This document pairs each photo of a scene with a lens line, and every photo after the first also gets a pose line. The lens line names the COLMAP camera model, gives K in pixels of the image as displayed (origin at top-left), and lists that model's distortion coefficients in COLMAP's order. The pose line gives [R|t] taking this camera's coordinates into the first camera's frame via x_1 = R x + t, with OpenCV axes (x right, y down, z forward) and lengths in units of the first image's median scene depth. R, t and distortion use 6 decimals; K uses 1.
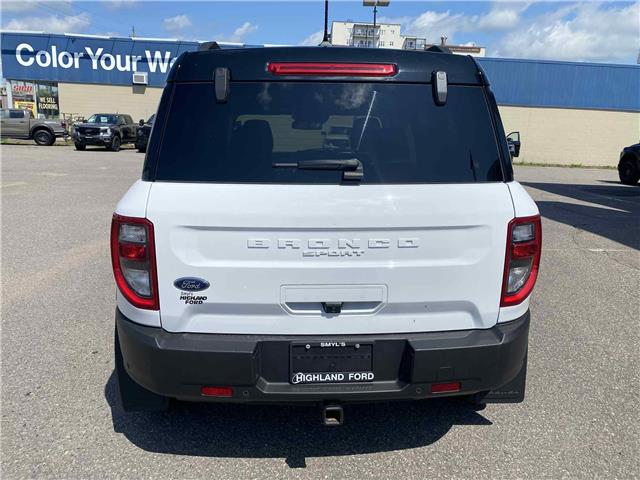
lens RADIAL K [[490.2, 0, 313.2], [0, 490.2, 234.7], [0, 0, 1]] dist [0.020831, -0.023258]
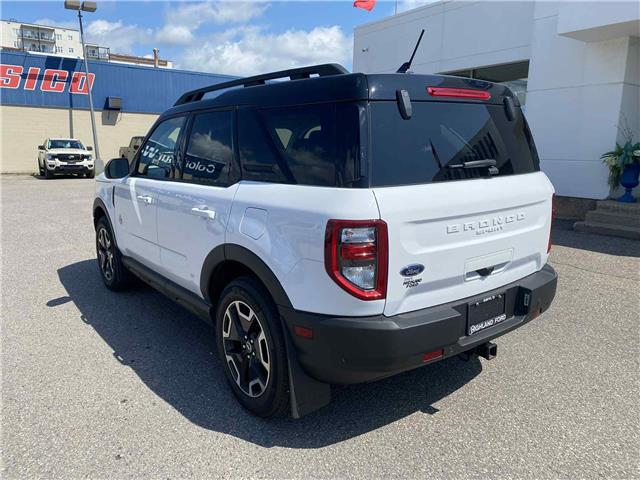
lens RADIAL K [[490.2, 0, 310.2], [0, 490.2, 238.6], [0, 0, 1]] dist [0.020831, -0.023258]
pose [[0.833715, -0.129278, 0.536849, -0.862856], [0.137479, 0.990190, 0.024945, -0.030791], [-0.534807, 0.053008, 0.843310, 0.101072]]
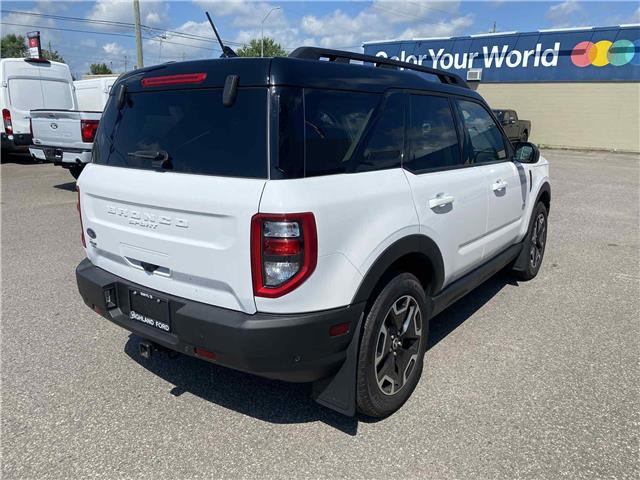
lens RADIAL K [[490.2, 0, 315.2], [0, 490.2, 236.6], [0, 0, 1]] dist [0.020831, -0.023258]
pose [[0.768807, 0.136972, -0.624640, 0.947443], [-0.129504, 0.989900, 0.057672, -0.048962], [0.626231, 0.036555, 0.778780, 0.217499]]
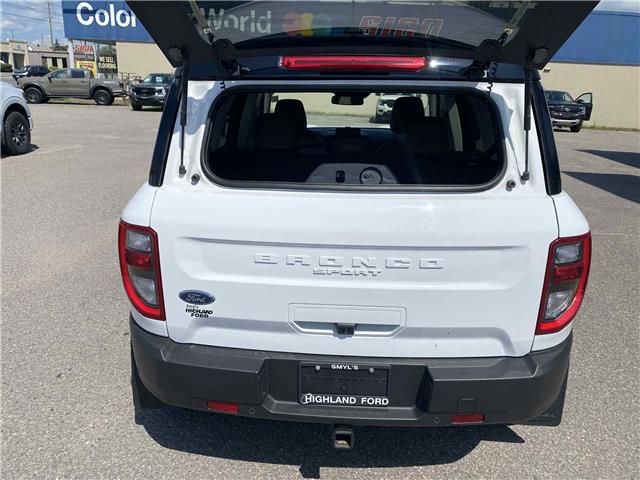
lens RADIAL K [[490.2, 0, 313.3], [0, 490.2, 237.6], [0, 0, 1]] dist [0.020831, -0.023258]
pose [[0.993953, 0.033984, -0.104420, 0.056790], [-0.024852, 0.995850, 0.087551, -0.082016], [0.106962, -0.084427, 0.990672, 0.074432]]
